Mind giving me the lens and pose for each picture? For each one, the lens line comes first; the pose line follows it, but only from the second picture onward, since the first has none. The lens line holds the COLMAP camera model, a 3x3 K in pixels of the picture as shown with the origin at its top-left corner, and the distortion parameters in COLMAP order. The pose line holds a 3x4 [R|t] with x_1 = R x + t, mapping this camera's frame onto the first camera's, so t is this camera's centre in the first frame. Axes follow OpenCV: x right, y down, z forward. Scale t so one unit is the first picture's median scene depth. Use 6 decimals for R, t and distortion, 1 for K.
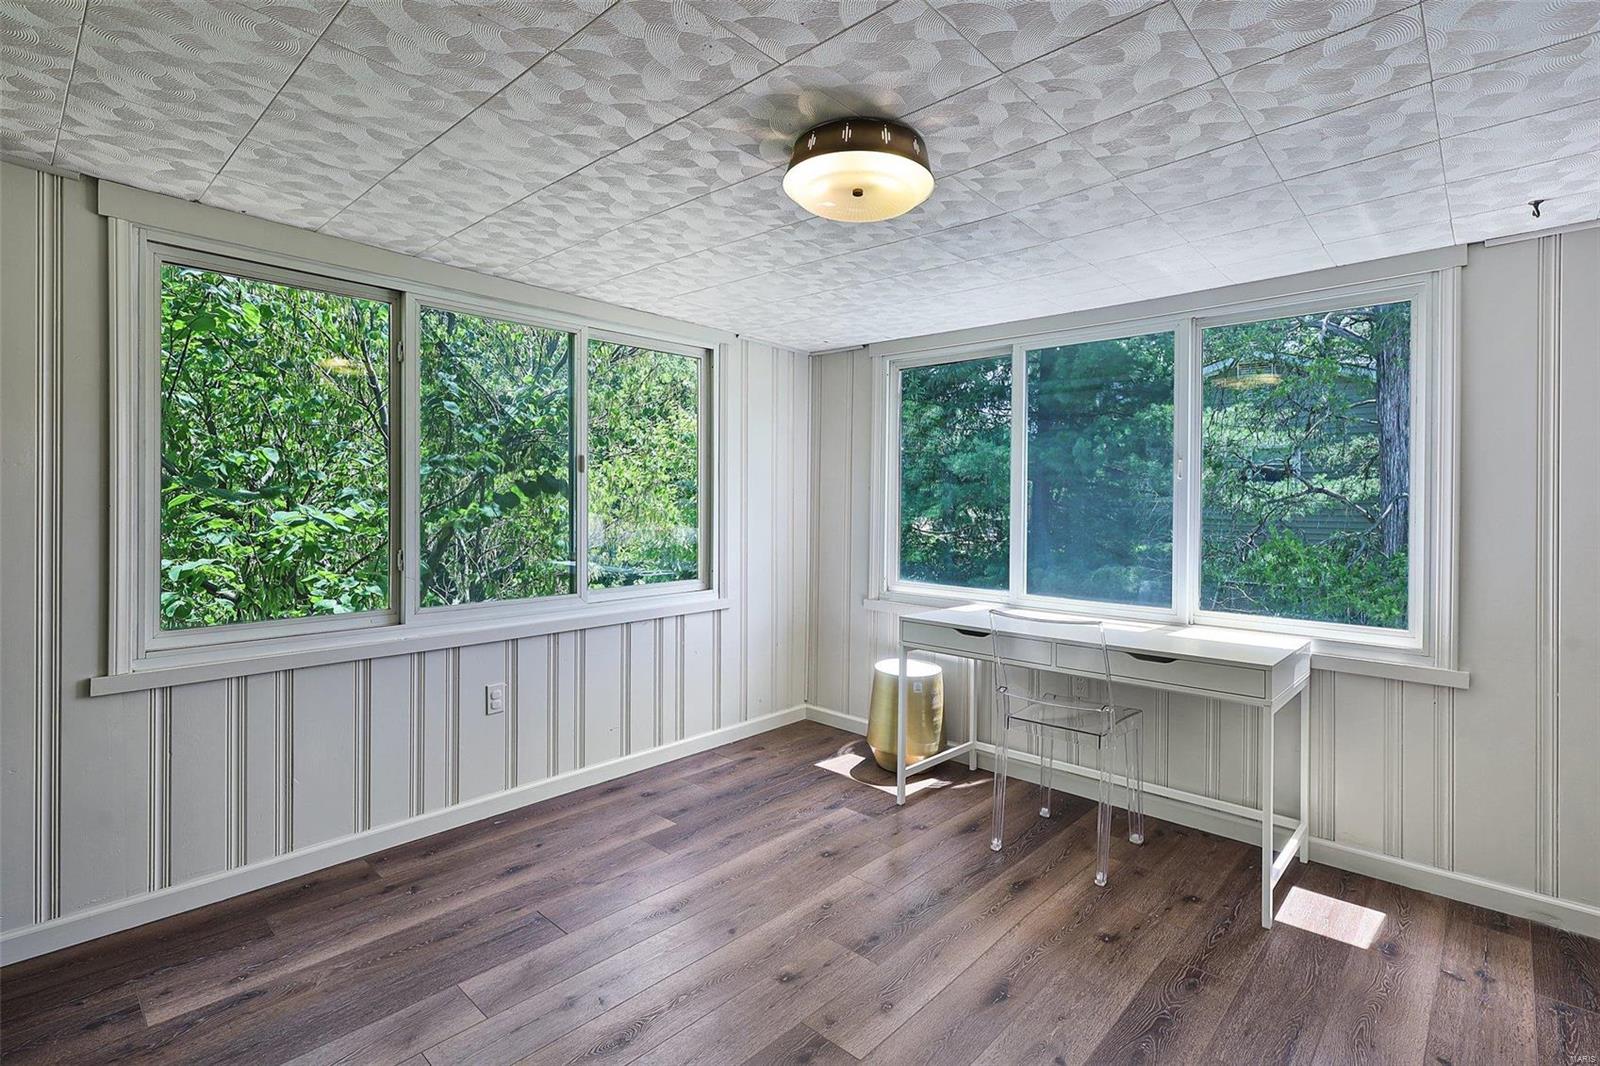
lens RADIAL K [[750.7, 0, 801.1], [0, 750.7, 501.3], [0, 0, 1]] dist [0.000617, 0.000801]
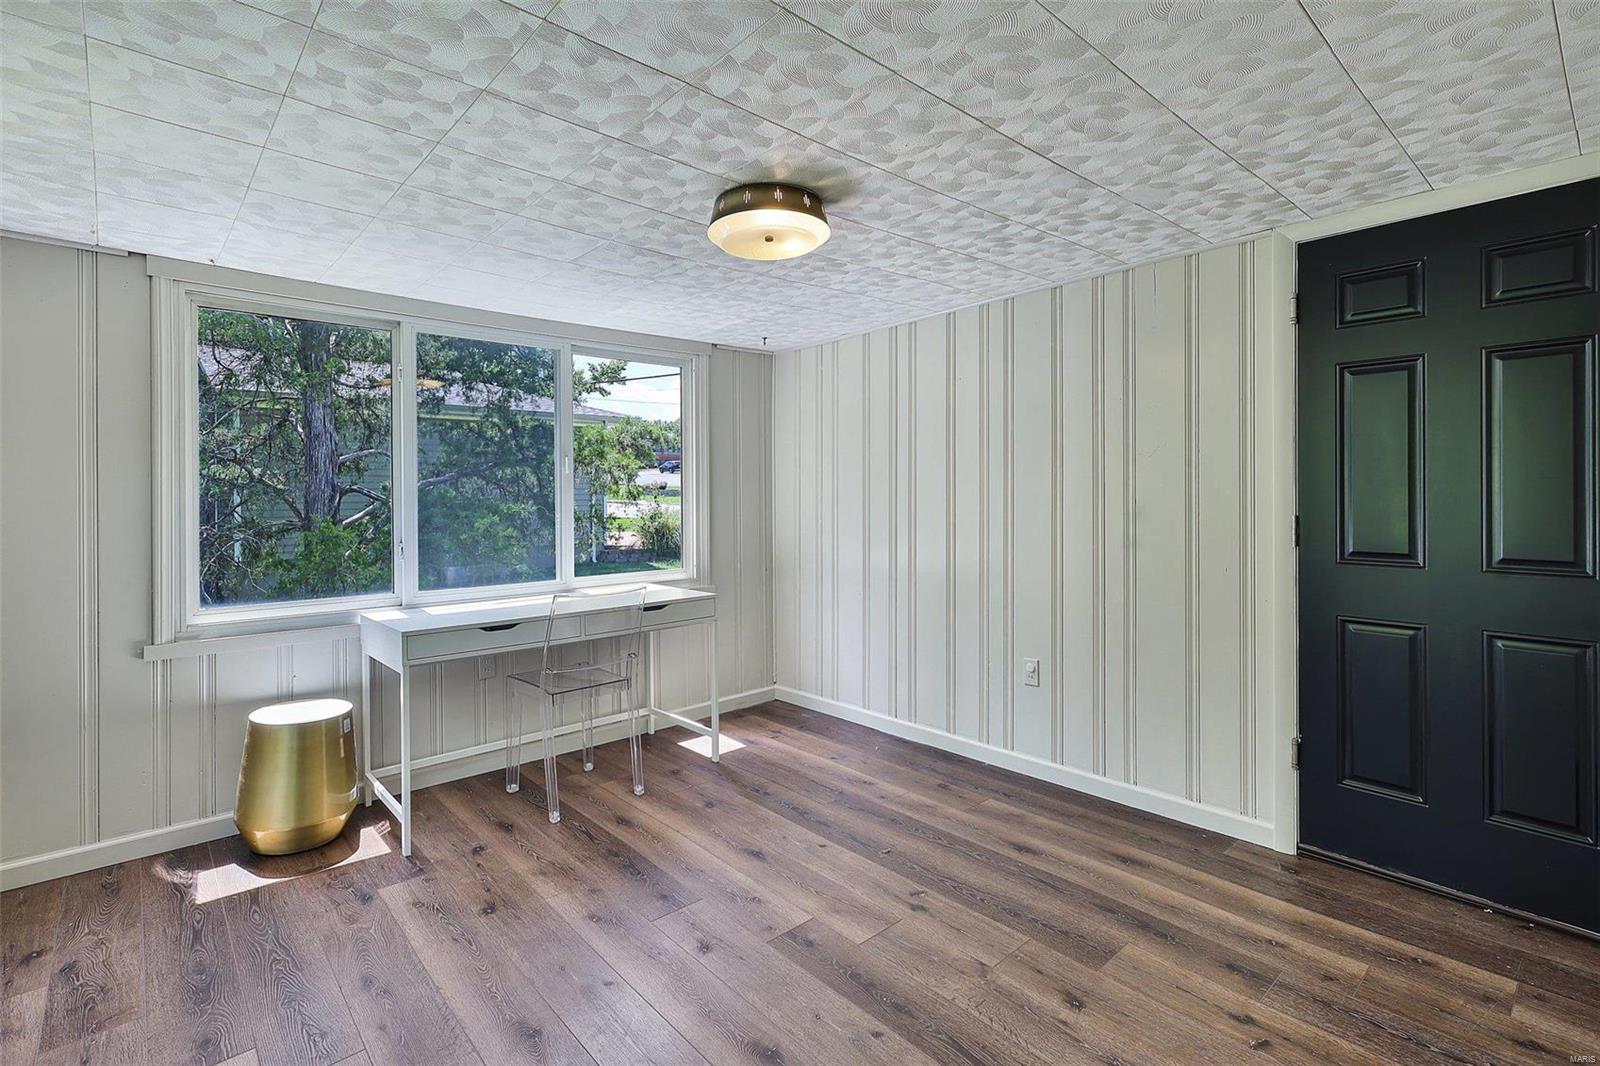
lens RADIAL K [[748.1, 0, 800.1], [0, 748.1, 492.2], [0, 0, 1]] dist [0.001720, 0.000907]
pose [[0.091609, -0.007210, 0.995769, -0.708416], [0.007842, 0.999948, 0.006519, -0.003611], [-0.995764, 0.007211, 0.091661, 0.523626]]
